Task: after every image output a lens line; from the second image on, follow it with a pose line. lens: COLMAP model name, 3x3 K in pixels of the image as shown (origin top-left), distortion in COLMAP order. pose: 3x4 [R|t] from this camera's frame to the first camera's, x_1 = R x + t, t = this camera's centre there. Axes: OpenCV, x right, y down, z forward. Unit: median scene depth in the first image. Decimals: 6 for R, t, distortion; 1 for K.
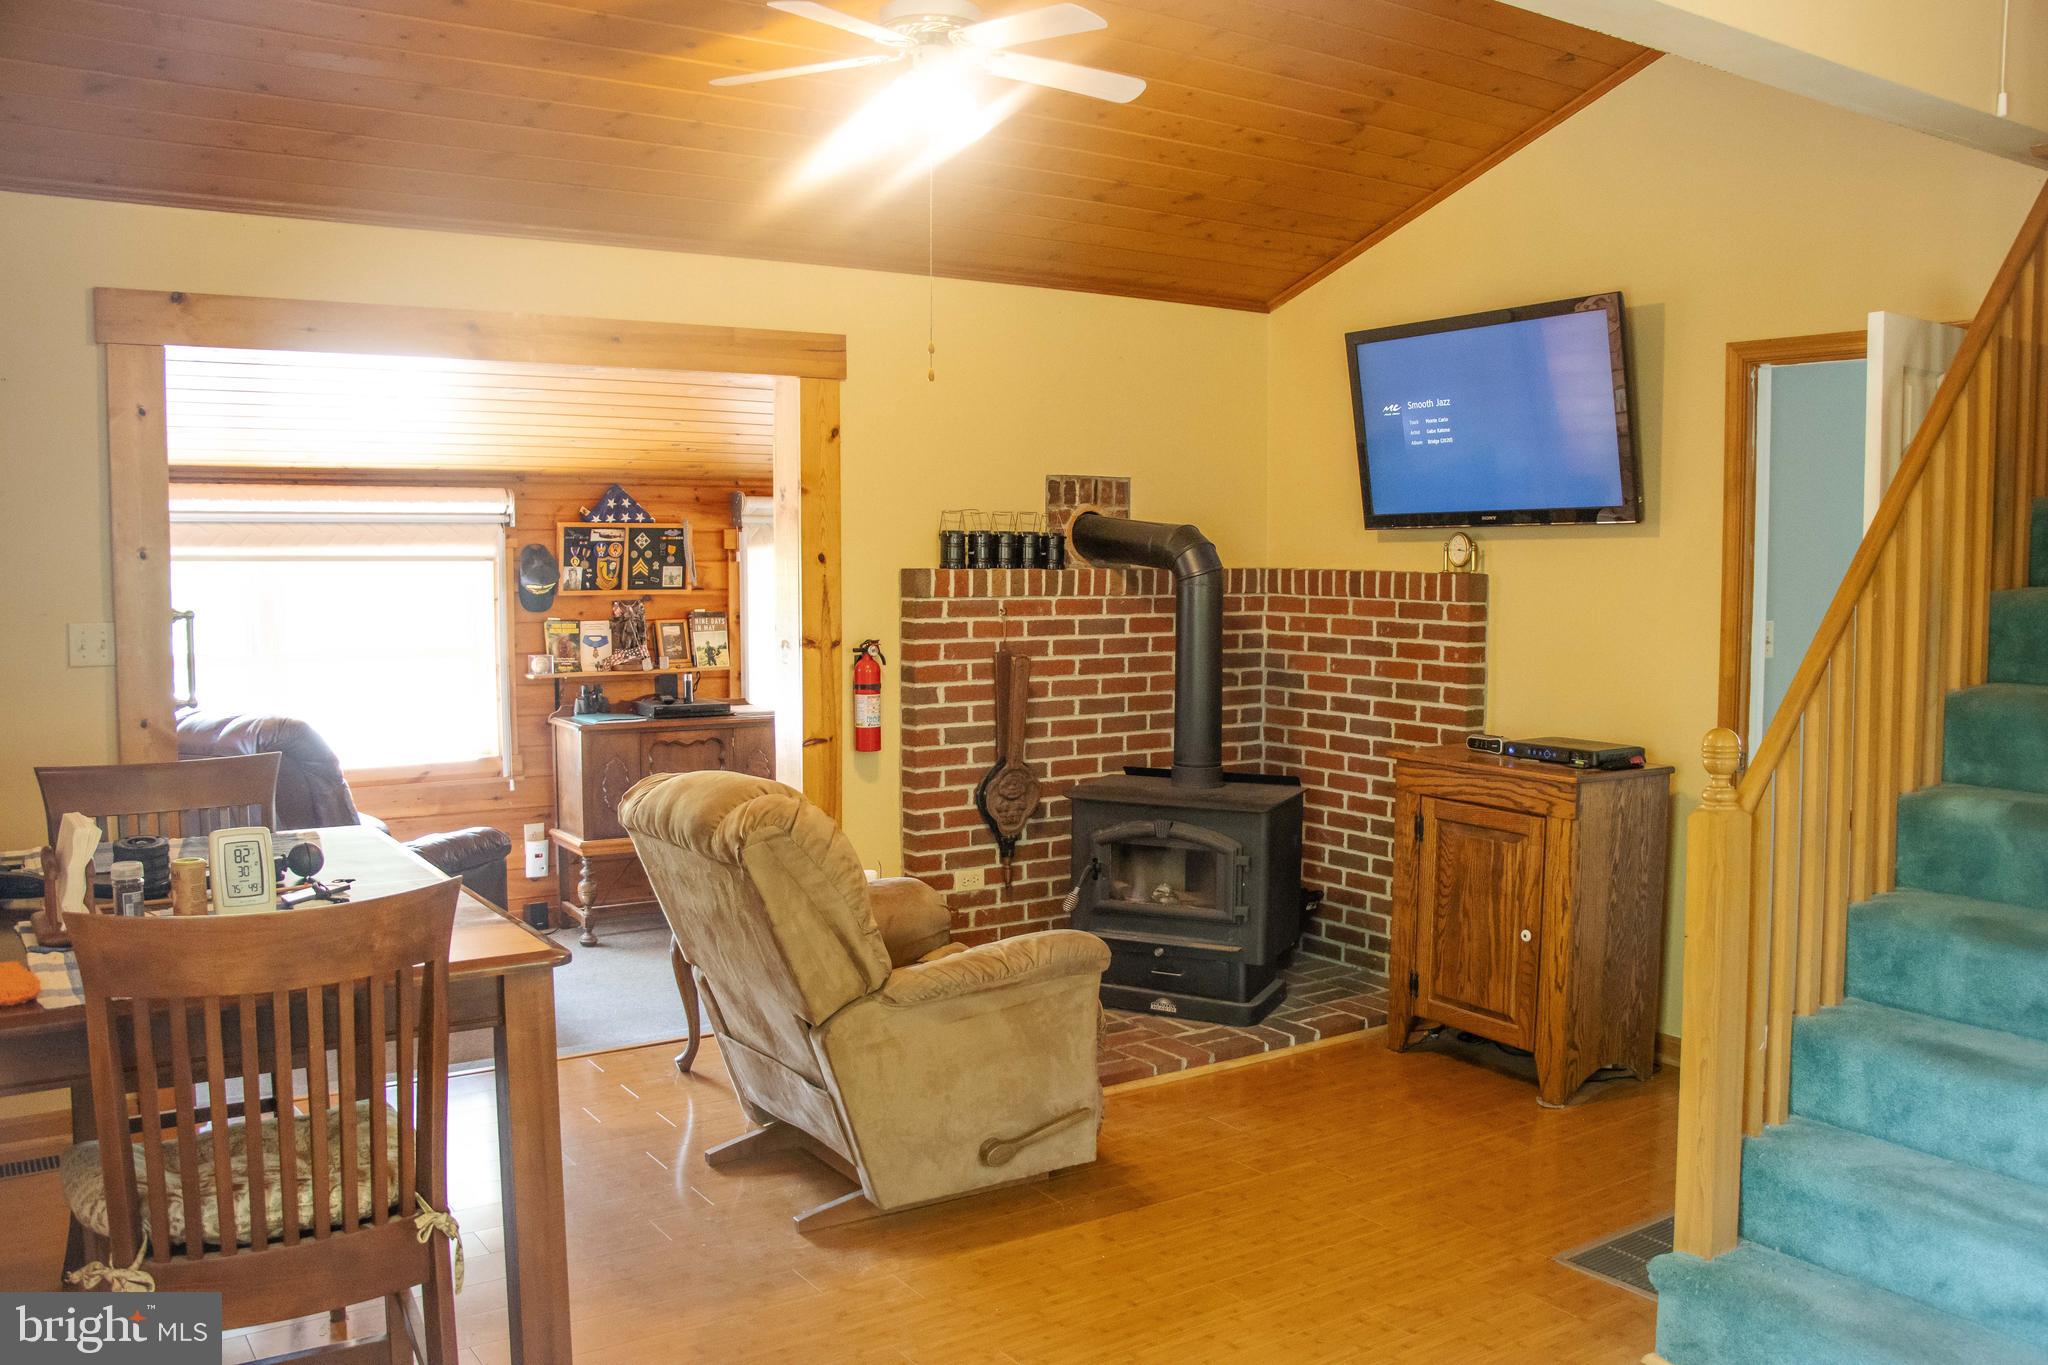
lens RADIAL K [[1696.0, 0, 1024.0], [0, 1696.0, 682.5], [0, 0, 1]] dist [-0.187070, 0.163886]
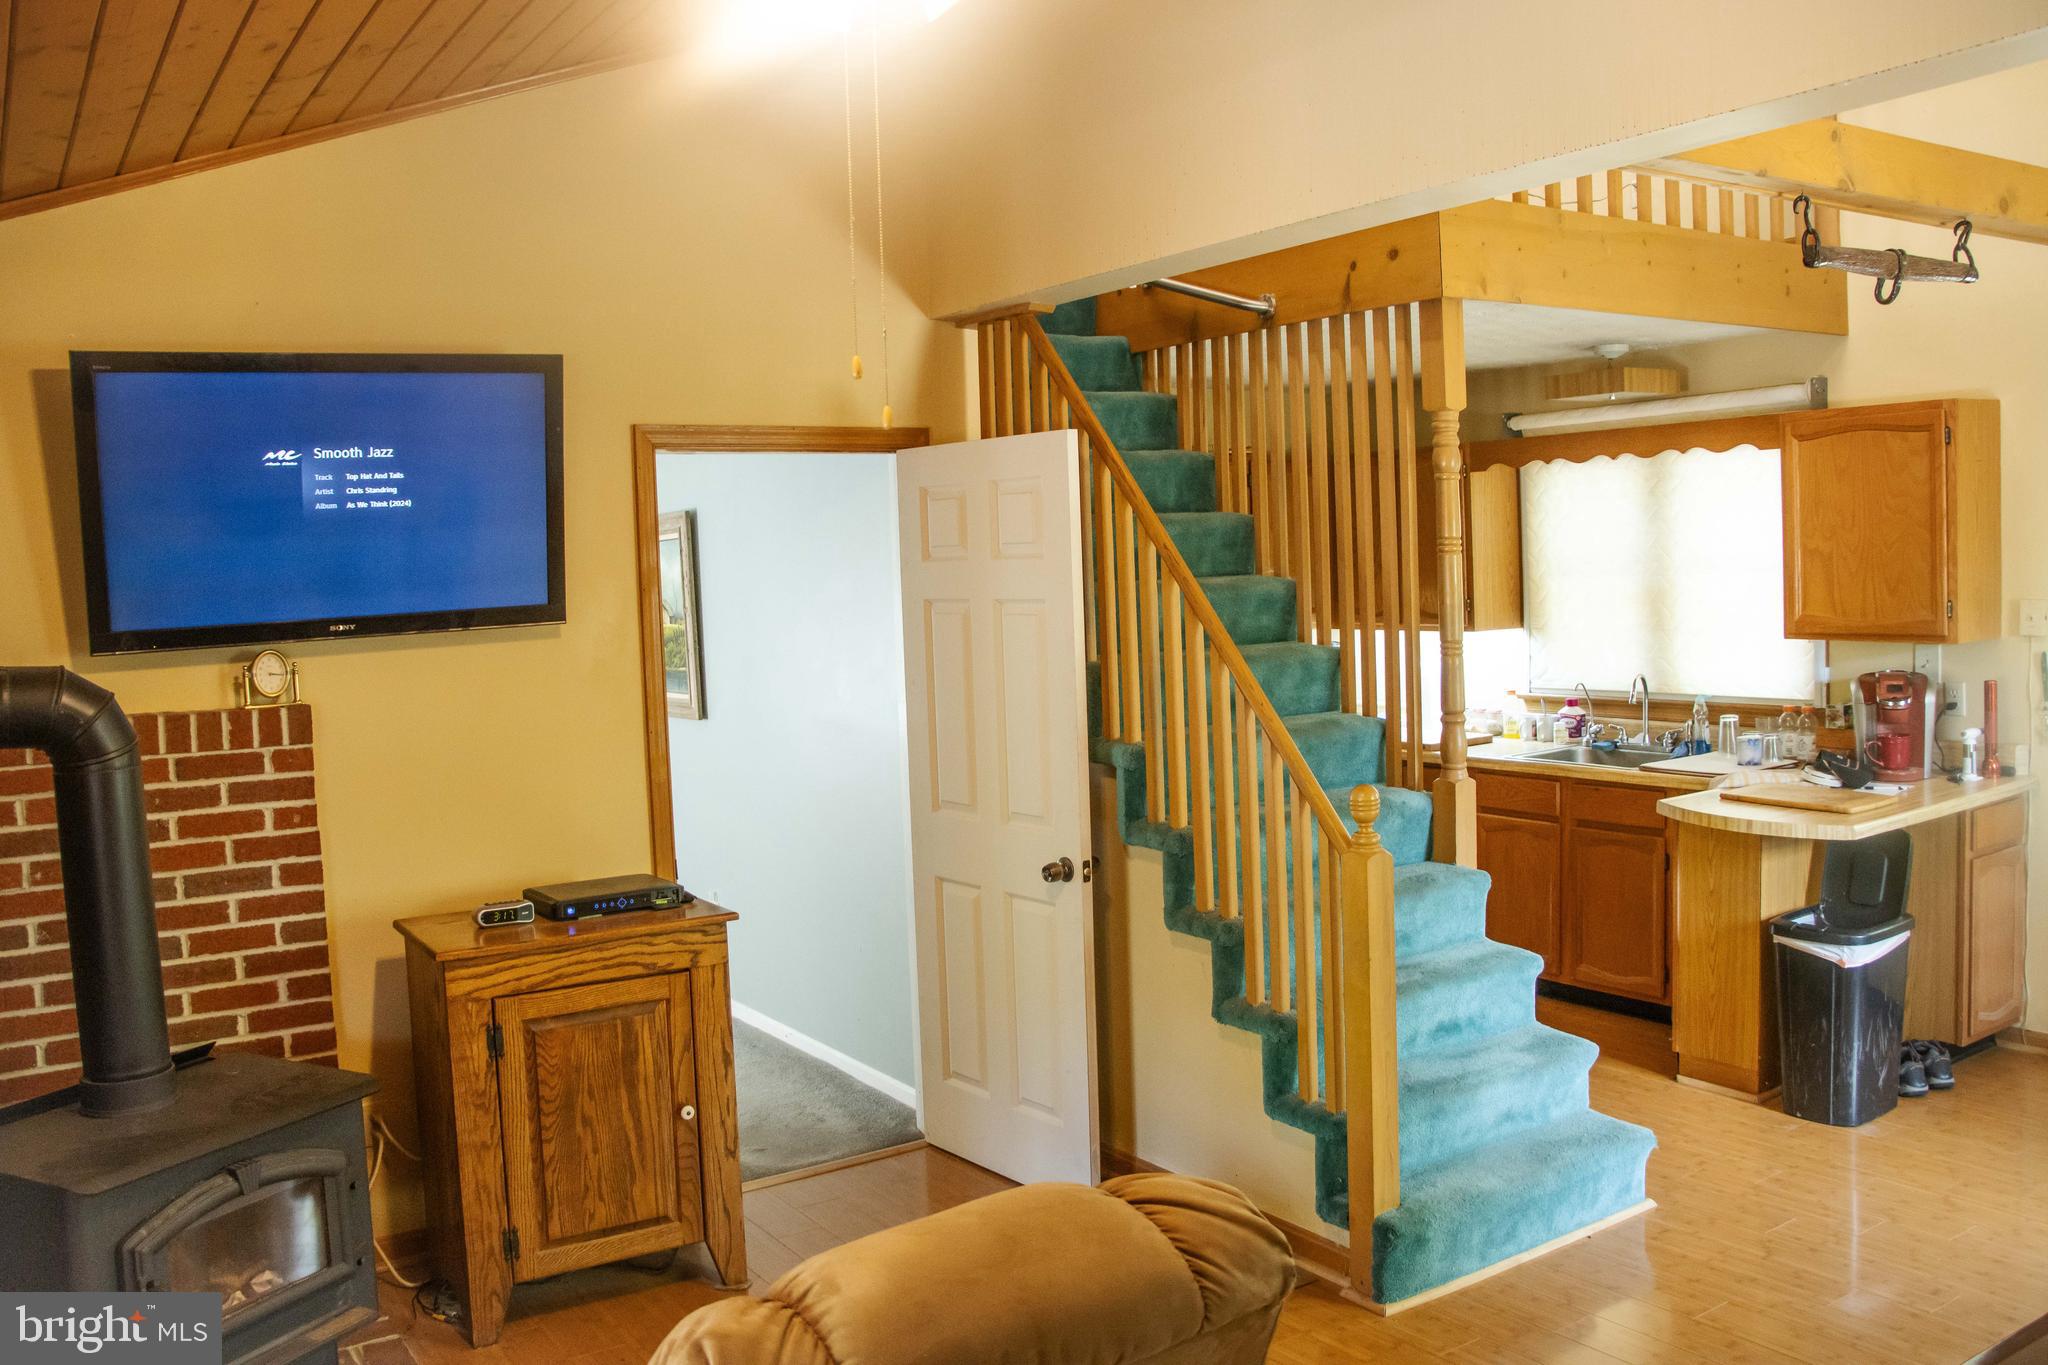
lens RADIAL K [[1682.4, 0, 1024.0], [0, 1682.4, 682.5], [0, 0, 1]] dist [-0.183945, 0.116700]
pose [[0.008379, -0.073768, 0.997240, -0.421395], [0.110731, 0.991210, 0.072392, -0.086954], [-0.993815, 0.109819, 0.016474, 0.640087]]
